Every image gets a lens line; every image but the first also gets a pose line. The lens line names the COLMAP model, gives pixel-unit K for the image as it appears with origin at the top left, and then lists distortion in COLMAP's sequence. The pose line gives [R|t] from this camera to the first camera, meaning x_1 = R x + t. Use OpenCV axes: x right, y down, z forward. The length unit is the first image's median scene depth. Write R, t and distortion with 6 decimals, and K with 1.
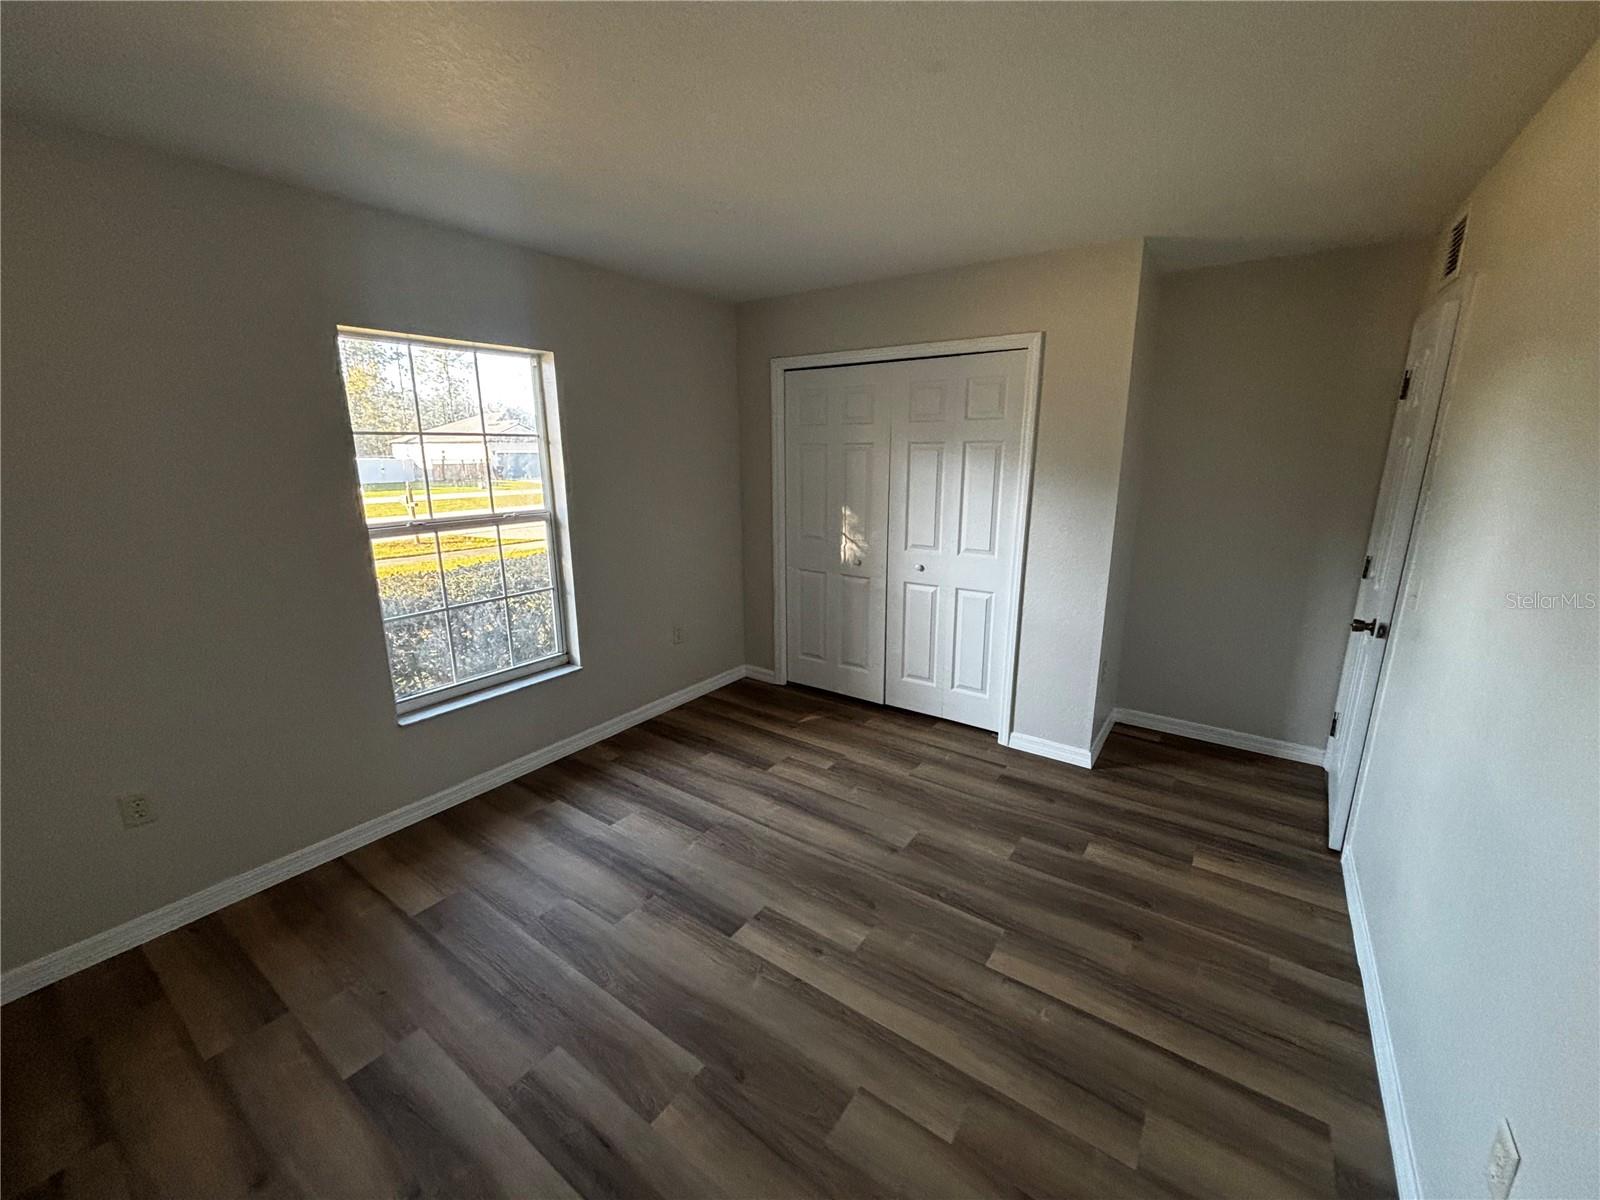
lens RADIAL K [[646.1, 0, 810.7], [0, 646.1, 600.2], [0, 0, 1]] dist [0.010411, -0.001069]
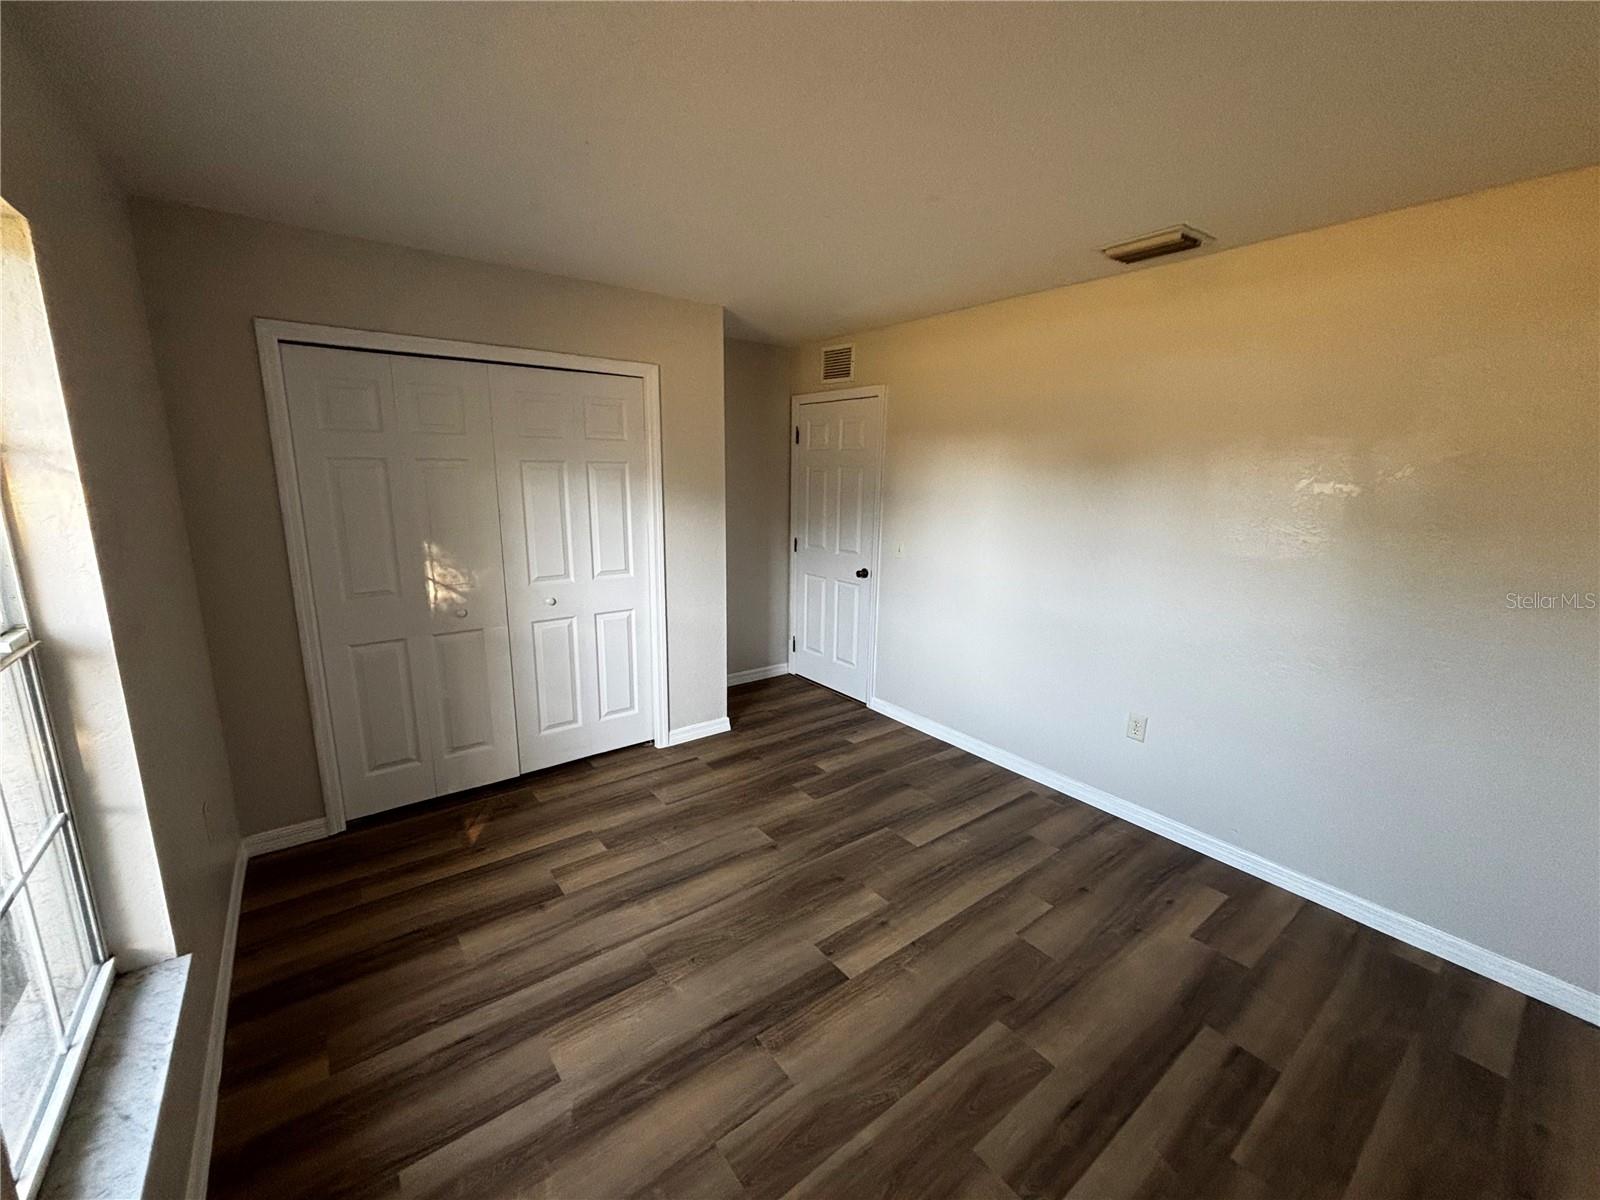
lens RADIAL K [[646.1, 0, 800.7], [0, 646.1, 590.8], [0, 0, 1]] dist [0.010411, -0.001069]
pose [[0.301716, -0.173383, 0.937500, -0.683627], [0.207831, 0.971638, 0.112810, -0.114943], [-0.930470, 0.160805, 0.329193, 0.478142]]
